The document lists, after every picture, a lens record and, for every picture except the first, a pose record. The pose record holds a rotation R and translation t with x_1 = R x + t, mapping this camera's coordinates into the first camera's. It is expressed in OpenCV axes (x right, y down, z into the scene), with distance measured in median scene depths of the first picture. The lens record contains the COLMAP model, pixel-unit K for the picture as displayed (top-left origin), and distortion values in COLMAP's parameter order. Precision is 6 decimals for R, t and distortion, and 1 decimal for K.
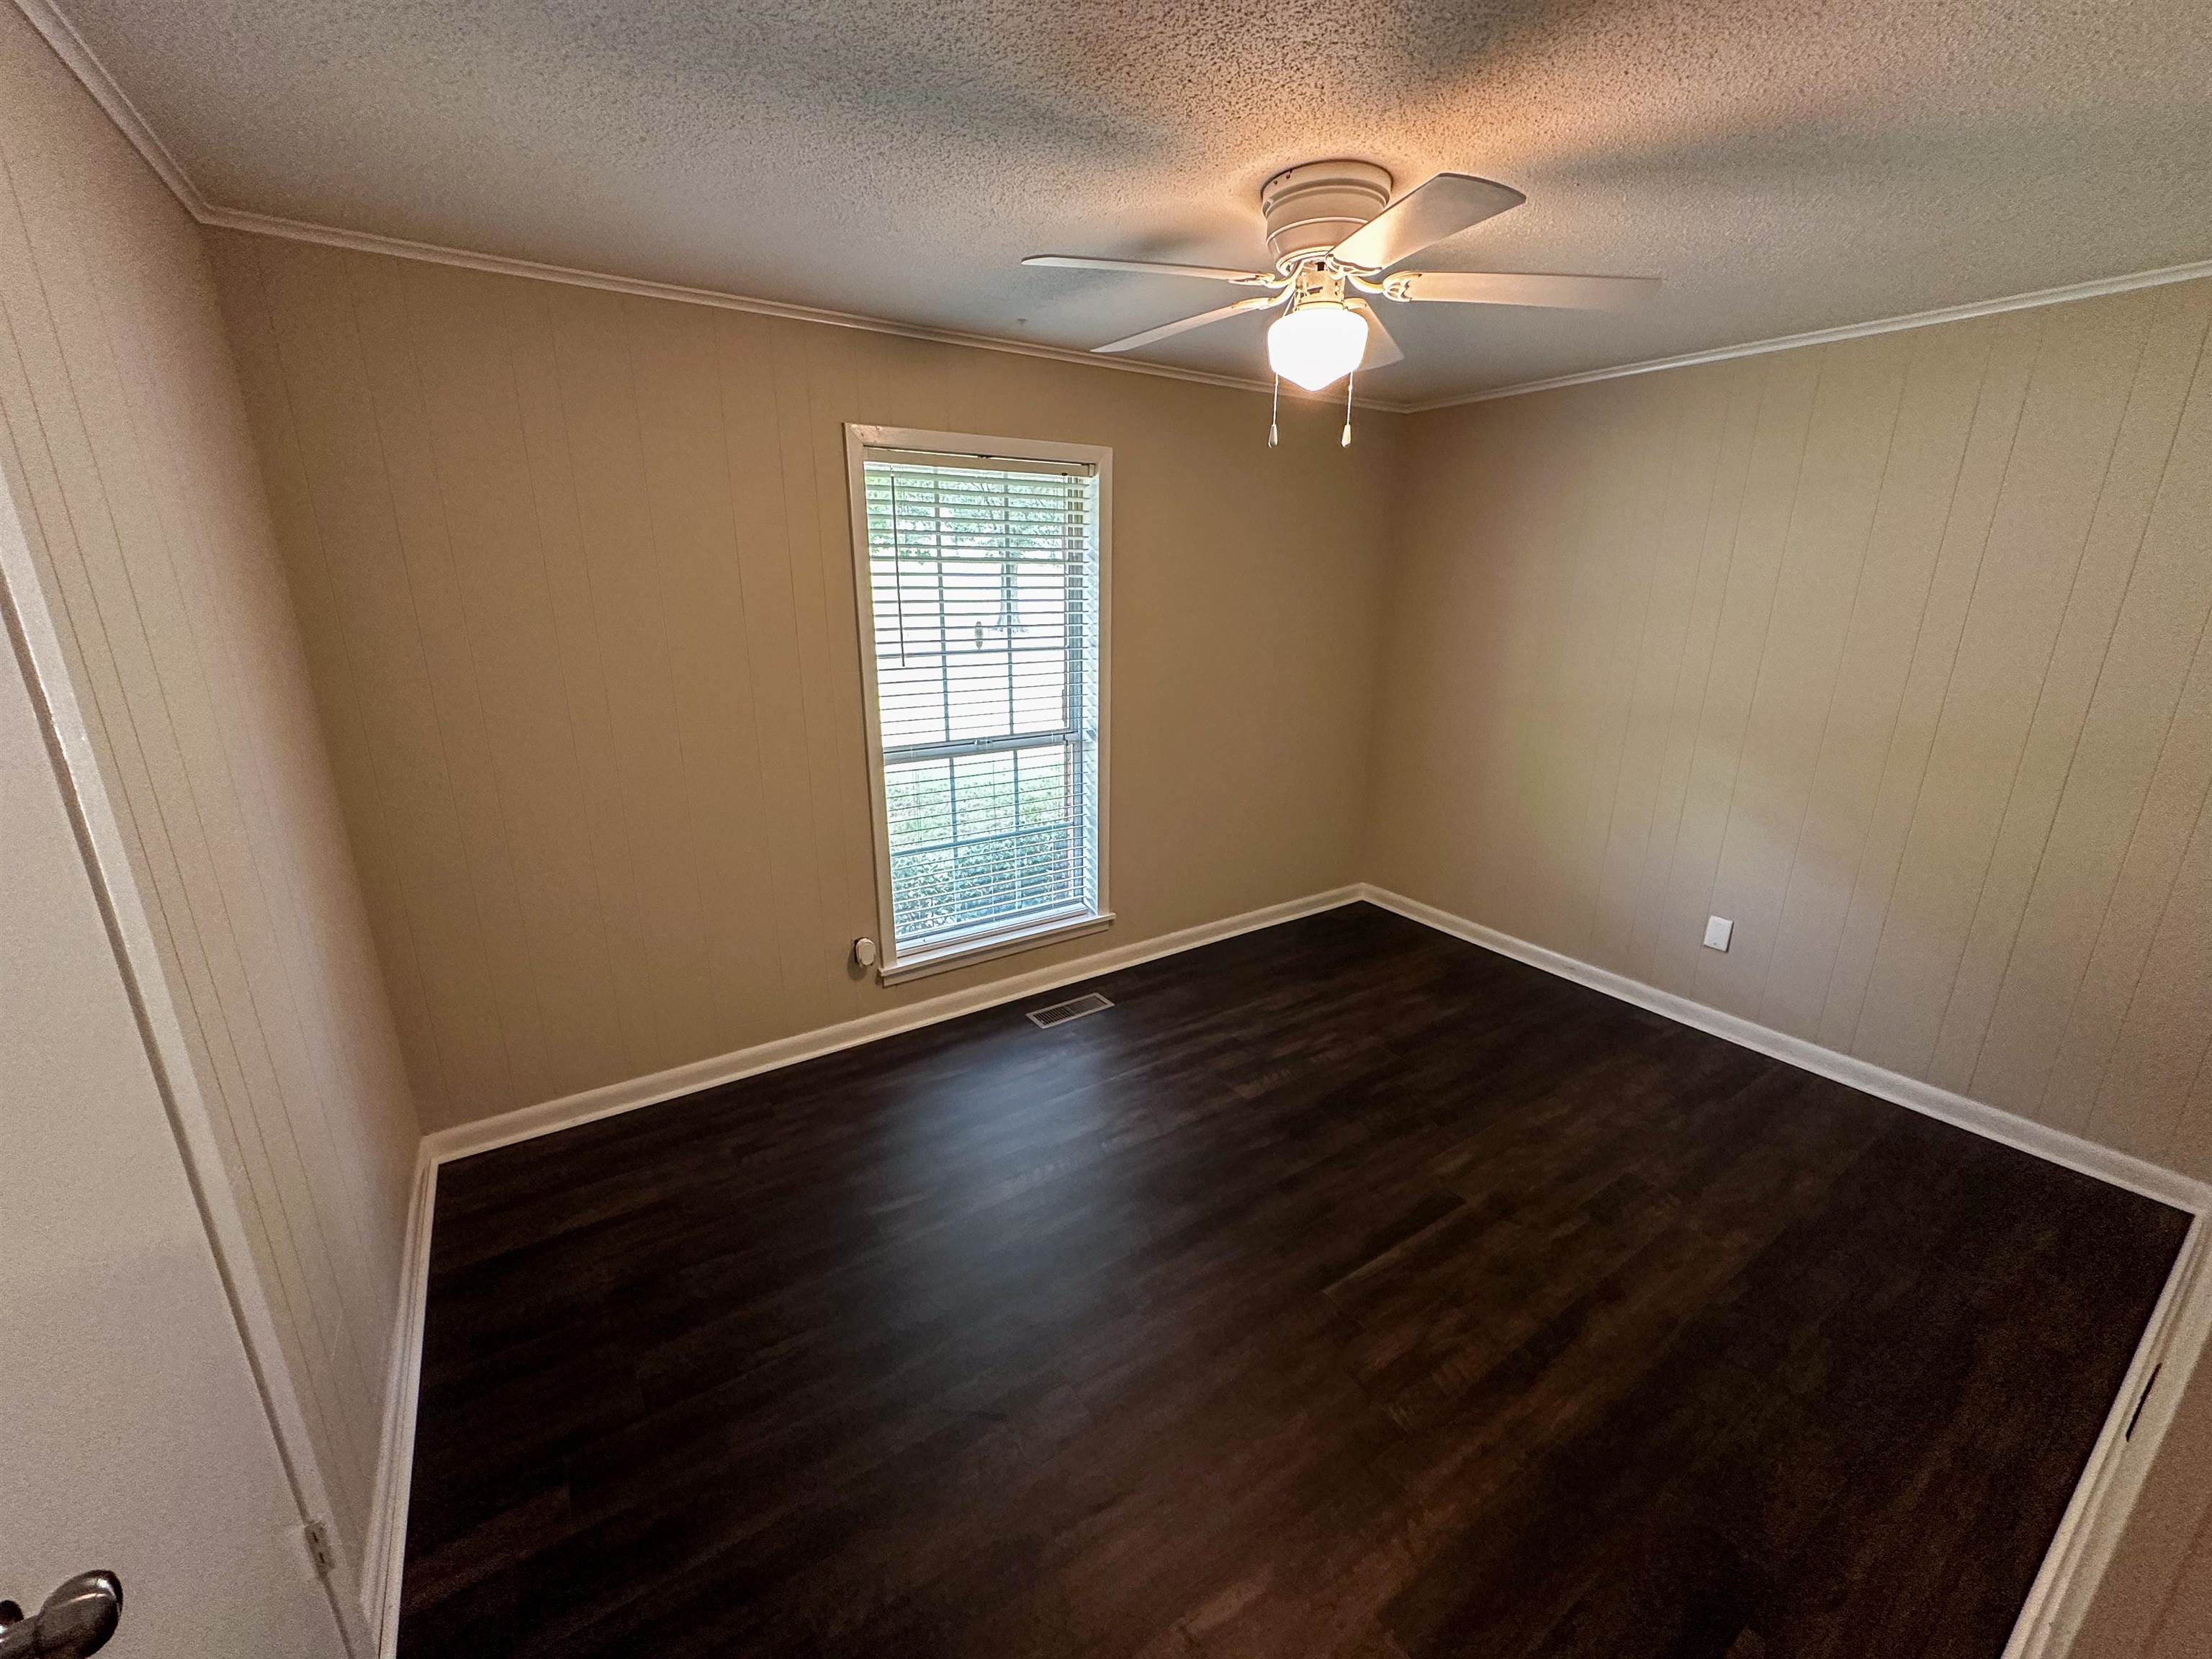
lens RADIAL K [[878.6, 0, 1101.6], [0, 878.6, 830.4], [0, 0, 1]] dist [-0.003464, -0.000433]
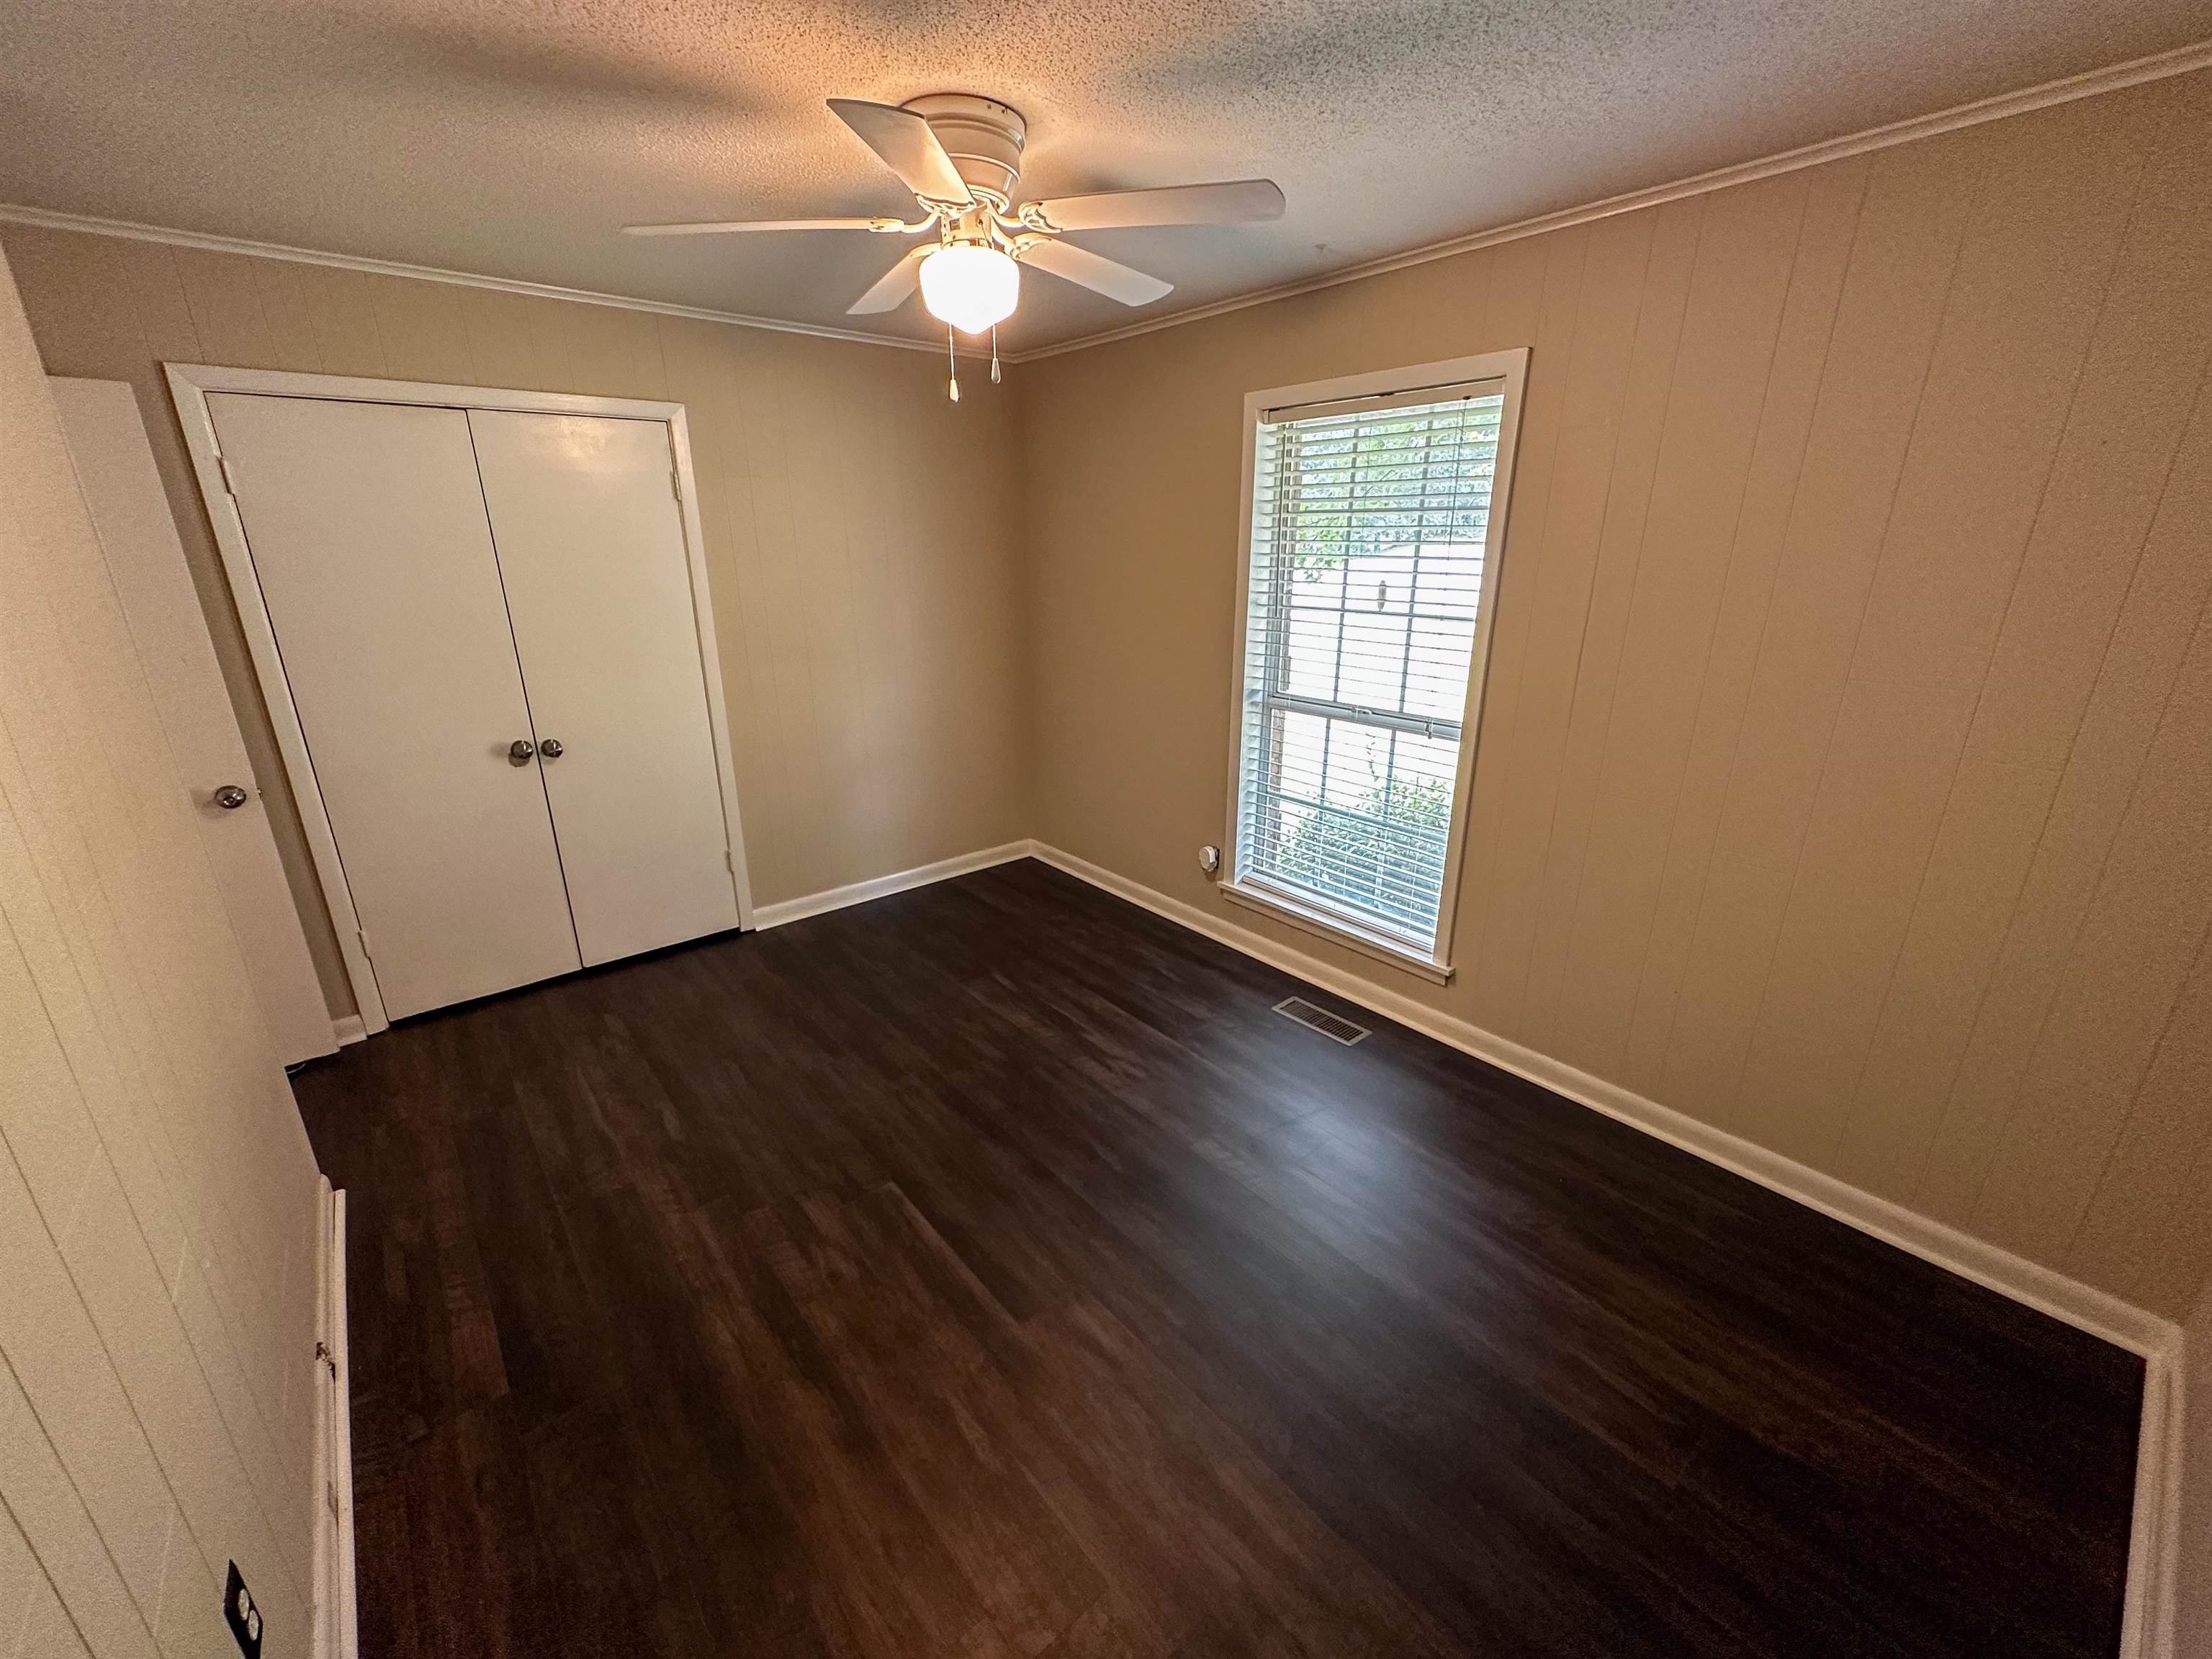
lens RADIAL K [[878.6, 0, 1101.4], [0, 878.6, 830.7], [0, 0, 1]] dist [-0.003464, -0.000433]
pose [[0.107726, 0.310752, -0.944367, 0.811368], [-0.272105, 0.922839, 0.272629, -0.175955], [0.956219, 0.227598, 0.183971, 0.646521]]
